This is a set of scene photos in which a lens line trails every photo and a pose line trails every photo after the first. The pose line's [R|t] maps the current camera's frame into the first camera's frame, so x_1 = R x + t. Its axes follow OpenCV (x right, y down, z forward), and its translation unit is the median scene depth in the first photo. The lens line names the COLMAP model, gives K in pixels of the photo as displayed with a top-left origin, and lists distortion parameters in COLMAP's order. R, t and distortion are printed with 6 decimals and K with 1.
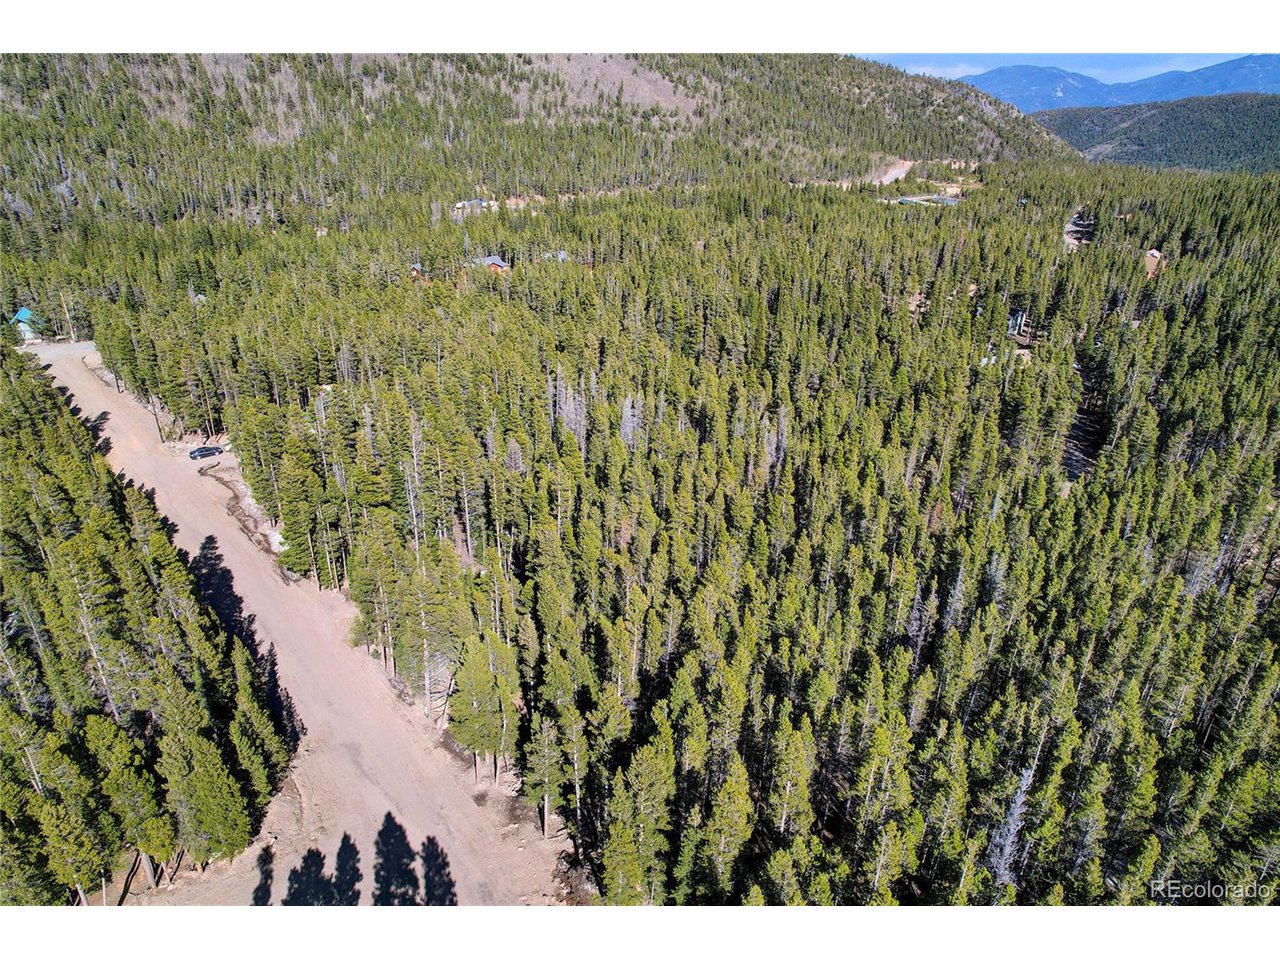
lens RADIAL K [[817.1, 0, 642.8], [0, 817.1, 478.2], [0, 0, 1]] dist [-0.074356, 0.070750]
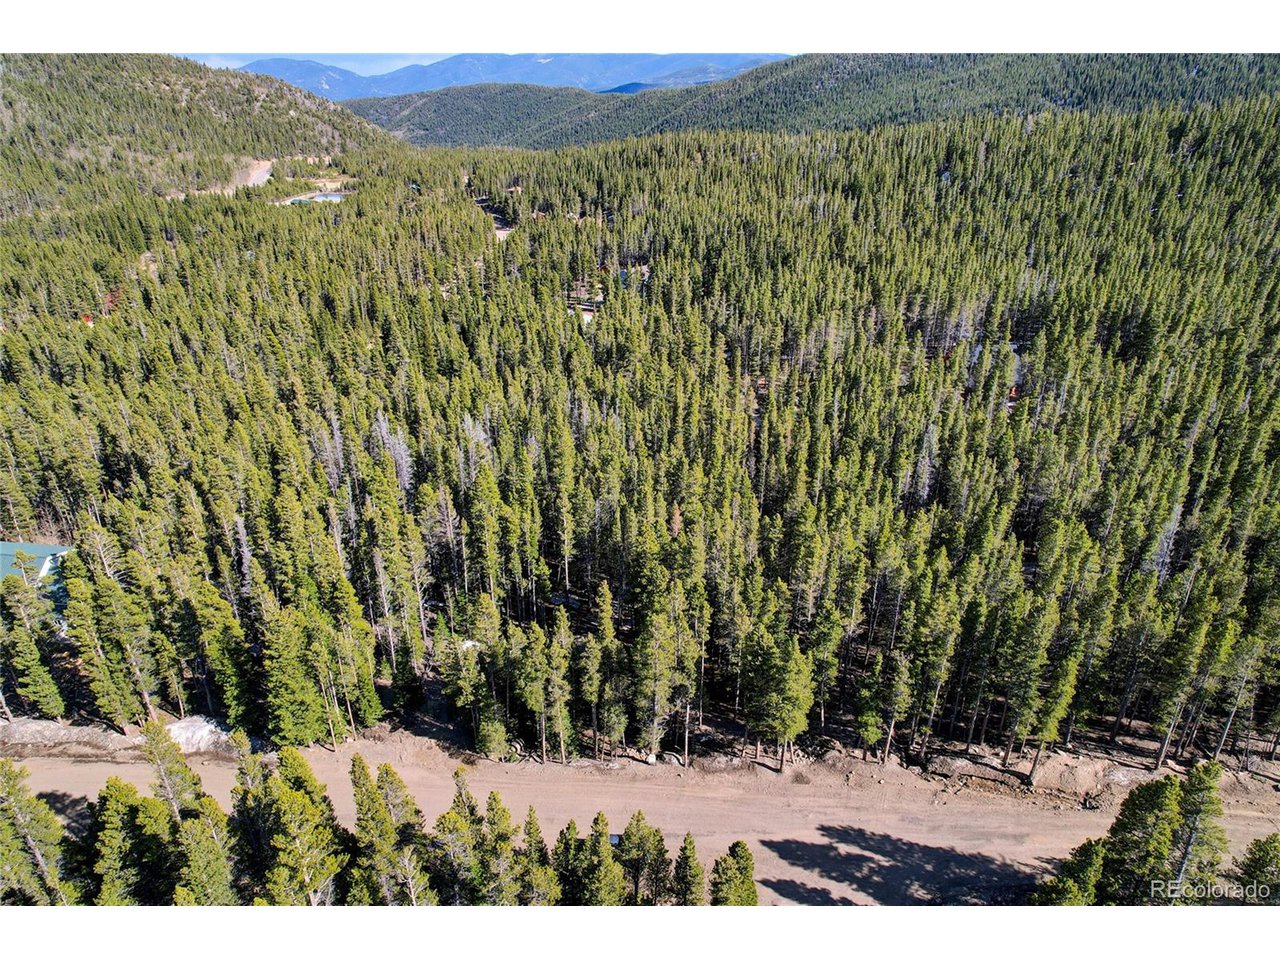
lens RADIAL K [[817.1, 0, 642.8], [0, 817.1, 478.2], [0, 0, 1]] dist [-0.074356, 0.070750]
pose [[0.708455, -0.321384, 0.628334, -0.085388], [0.317221, 0.940304, 0.123282, -0.015200], [-0.630446, 0.111980, 0.768113, 0.028814]]
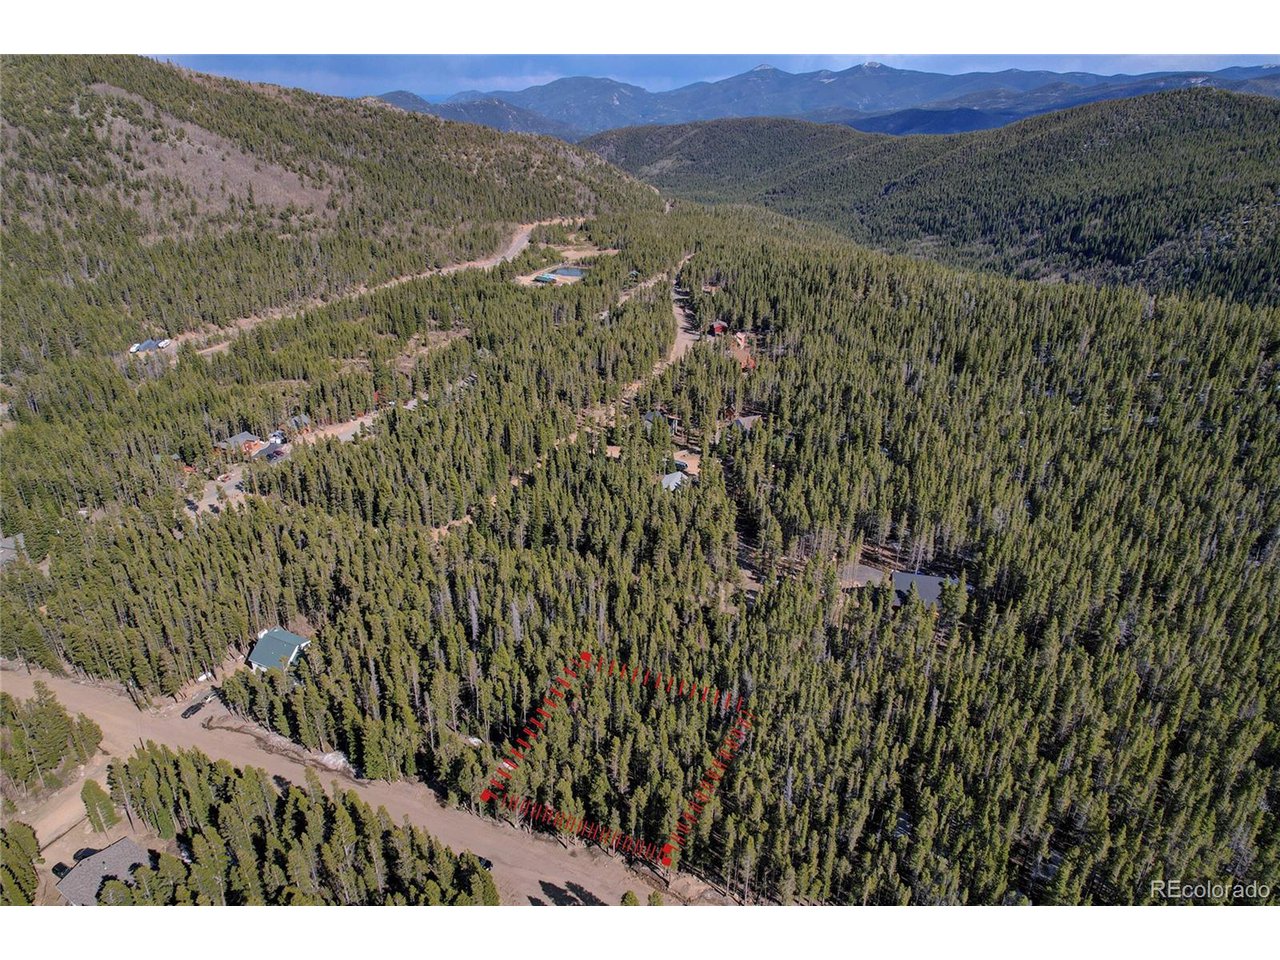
lens RADIAL K [[817.1, 0, 642.8], [0, 817.1, 478.2], [0, 0, 1]] dist [-0.074356, 0.070750]
pose [[0.891829, -0.199504, 0.406003, -0.069929], [0.203085, 0.978545, 0.034745, -0.062023], [-0.404224, 0.051467, 0.913211, -0.108969]]
